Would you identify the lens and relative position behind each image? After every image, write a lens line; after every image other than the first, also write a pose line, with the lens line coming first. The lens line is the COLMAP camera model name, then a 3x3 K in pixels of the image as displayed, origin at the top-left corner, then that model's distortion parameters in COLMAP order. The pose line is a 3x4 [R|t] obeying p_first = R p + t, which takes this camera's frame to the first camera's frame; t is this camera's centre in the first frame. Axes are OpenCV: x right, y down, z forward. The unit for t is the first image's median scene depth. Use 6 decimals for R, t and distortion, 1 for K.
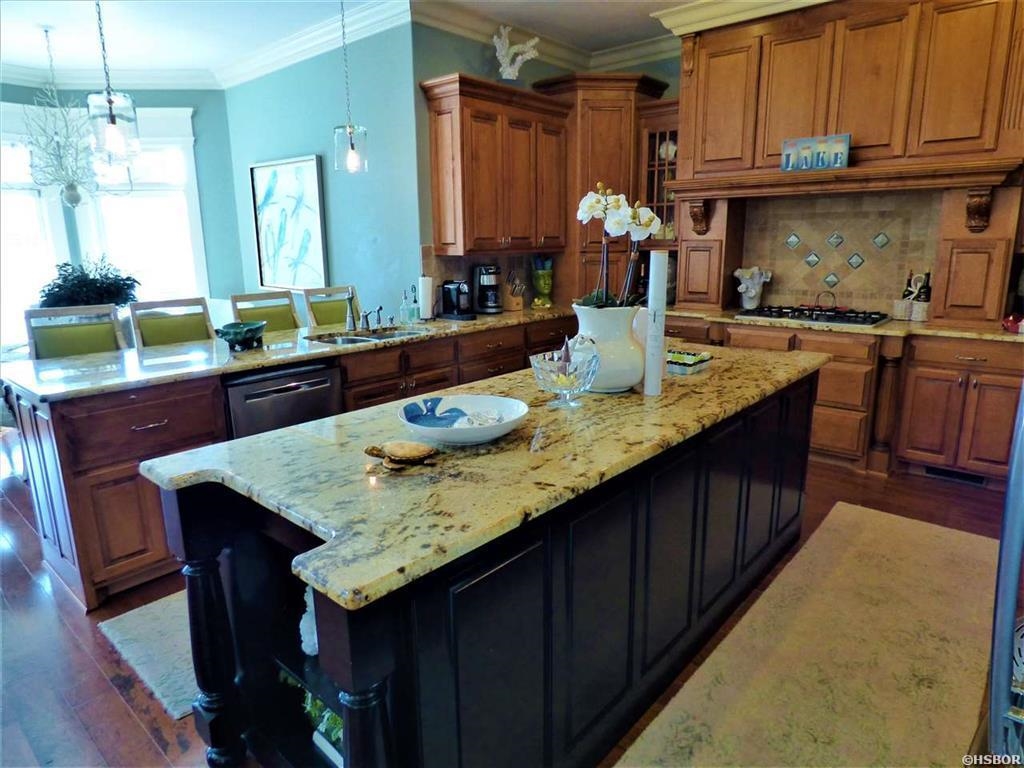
lens RADIAL K [[626.8, 0, 512.7], [0, 626.8, 380.7], [0, 0, 1]] dist [-0.010441, -0.002302]
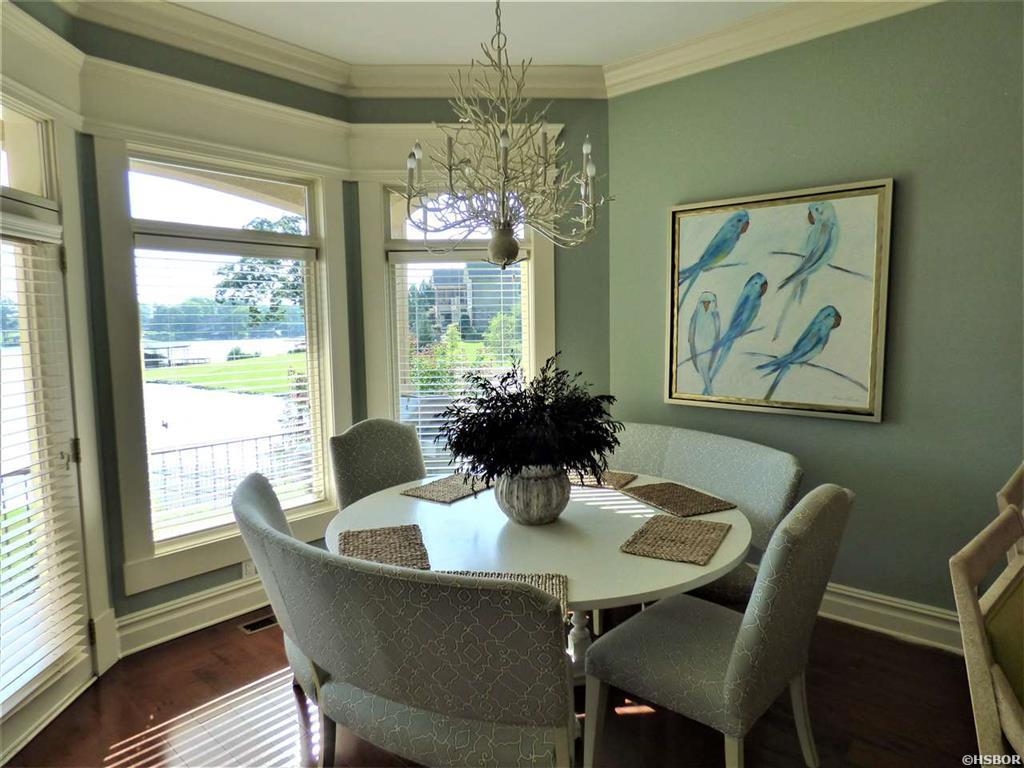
lens RADIAL K [[626.8, 0, 512.7], [0, 626.8, 380.7], [0, 0, 1]] dist [-0.010441, -0.002302]
pose [[0.999964, -0.005164, -0.006670, -0.740404], [0.004239, 0.991253, -0.131911, -0.118503], [0.007293, 0.131878, 0.991239, 0.519592]]
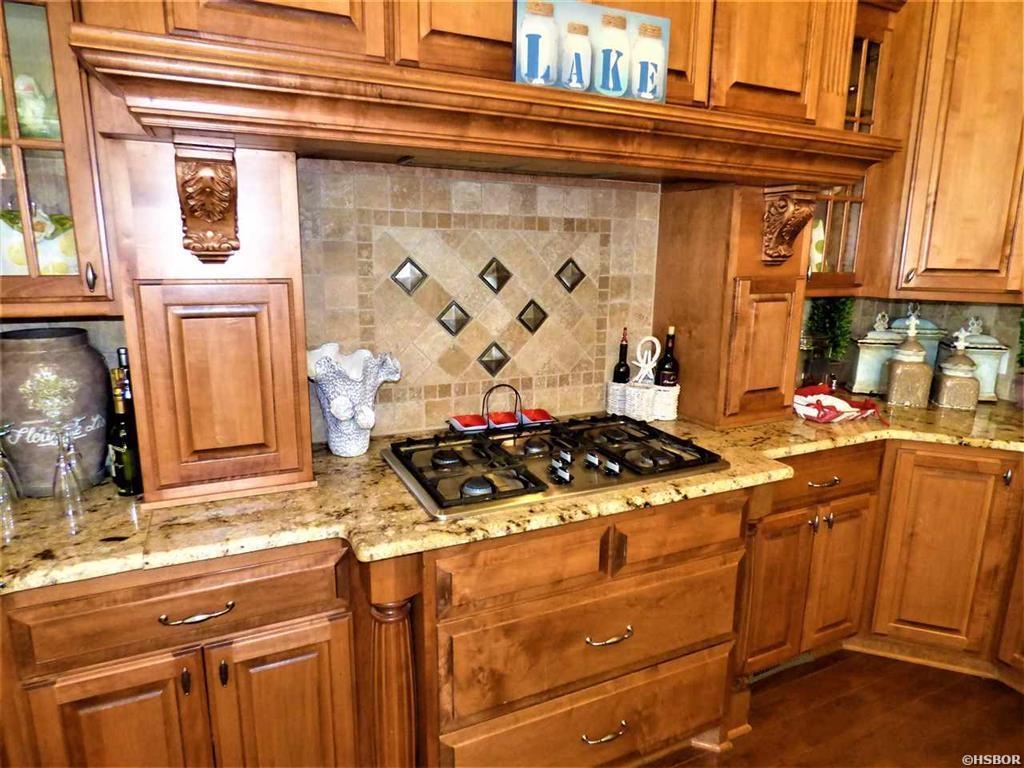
lens RADIAL K [[626.8, 0, 512.7], [0, 626.8, 380.7], [0, 0, 1]] dist [-0.010441, -0.002302]
pose [[0.403728, -0.172186, 0.898530, 0.088939], [0.182382, 0.977564, 0.105384, -0.198886], [-0.896516, 0.121330, 0.426073, 0.816280]]
